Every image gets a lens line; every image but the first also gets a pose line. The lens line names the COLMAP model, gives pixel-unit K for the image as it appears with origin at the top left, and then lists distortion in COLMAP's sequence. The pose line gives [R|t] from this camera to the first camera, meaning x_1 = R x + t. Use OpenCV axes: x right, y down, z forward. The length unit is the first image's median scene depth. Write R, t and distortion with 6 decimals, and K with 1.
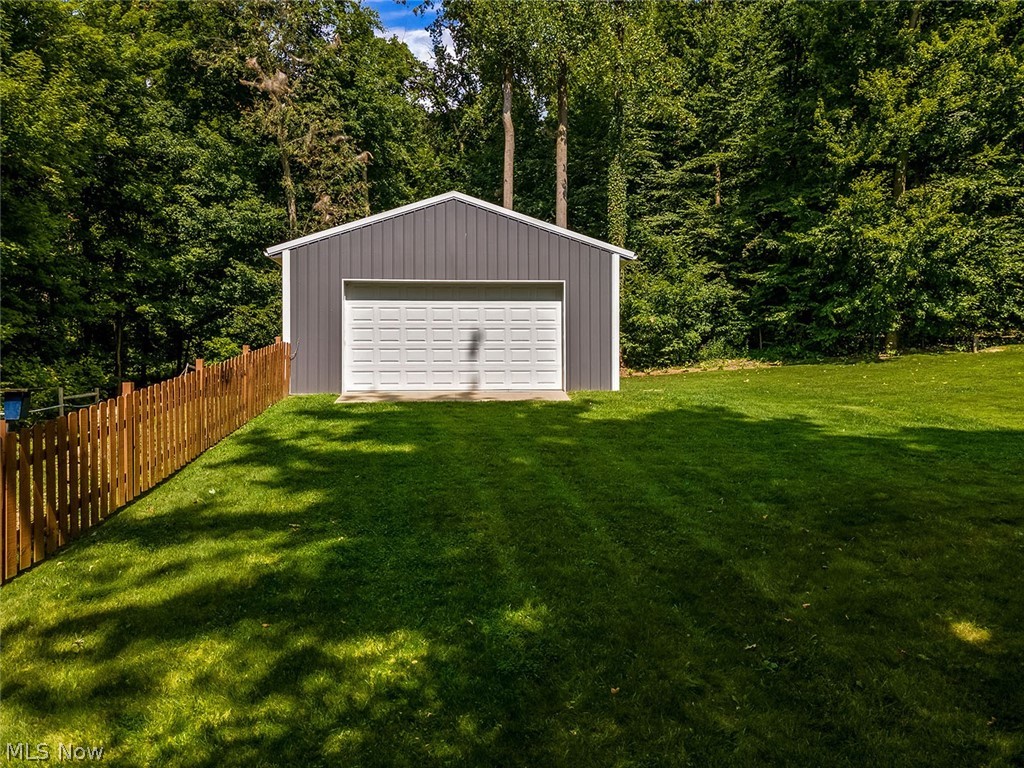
lens RADIAL K [[744.2, 0, 515.6], [0, 744.2, 371.0], [0, 0, 1]] dist [0.014569, 0.039008]
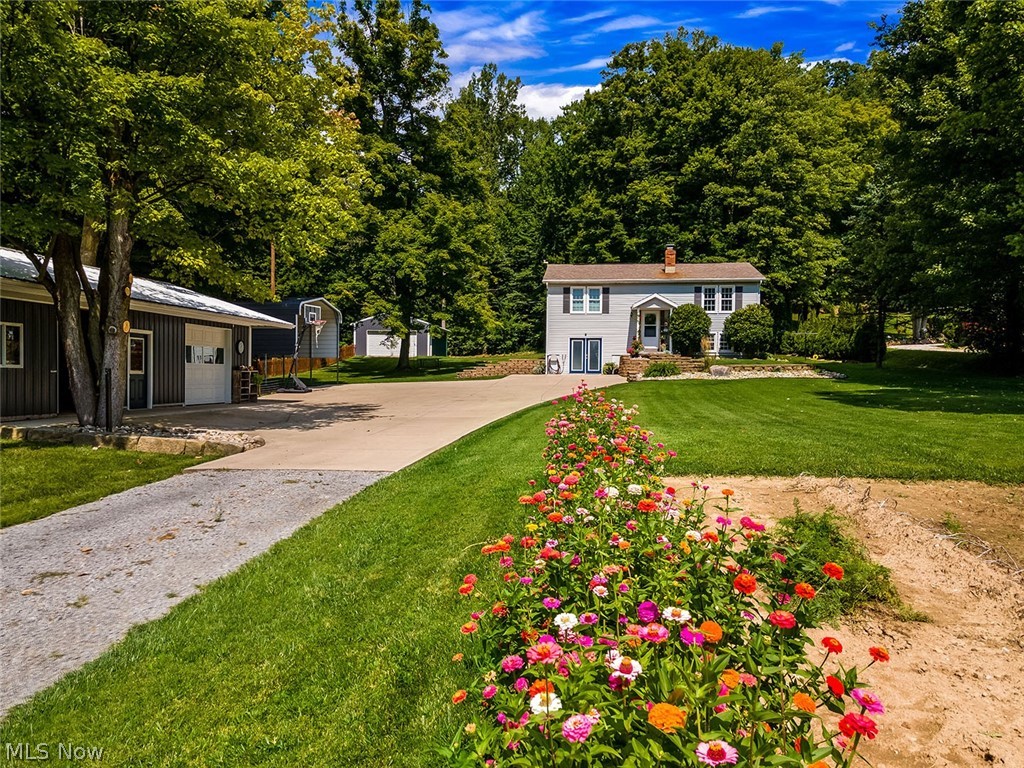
lens RADIAL K [[740.2, 0, 512.0], [0, 740.2, 384.0], [0, 0, 1]] dist [0.027580, 0.002224]
pose [[0.989782, 0.011729, -0.142107, 0.632651], [-0.009497, 0.999821, 0.016371, 0.058472], [0.142273, -0.014854, 0.989716, -1.651767]]
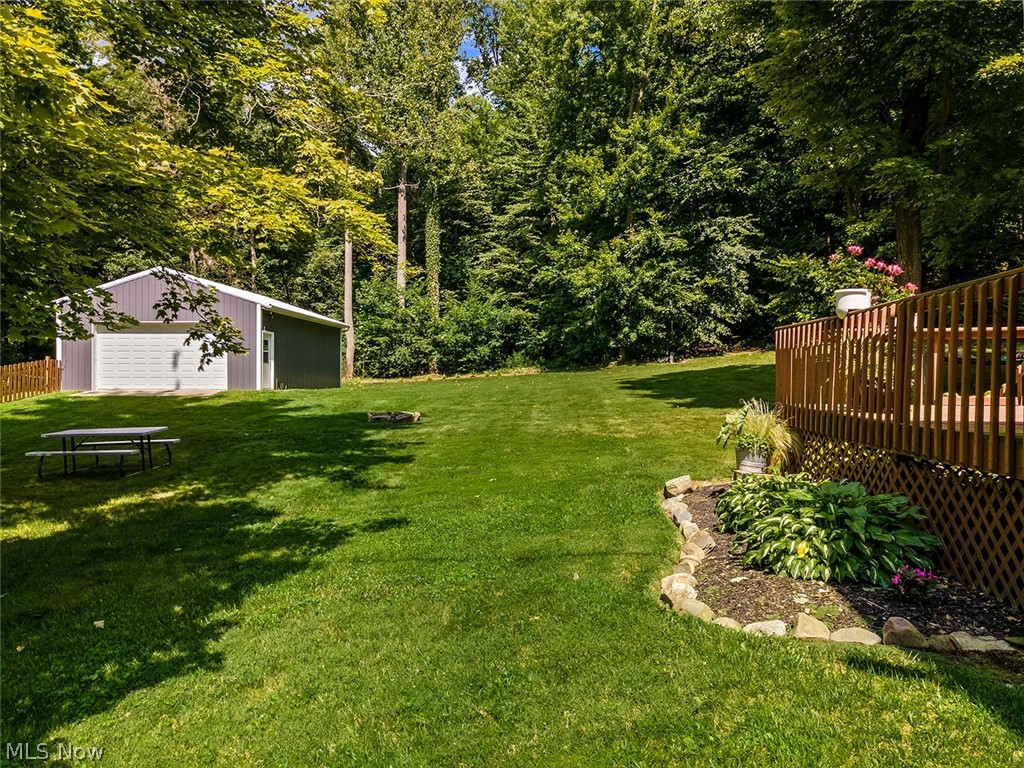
lens RADIAL K [[740.2, 0, 512.0], [0, 740.2, 384.0], [0, 0, 1]] dist [0.027580, 0.002224]
pose [[0.993041, 0.001250, -0.117764, 0.439663], [0.000059, 0.999938, 0.011109, -0.001575], [0.117770, -0.011039, 0.992979, -0.269623]]
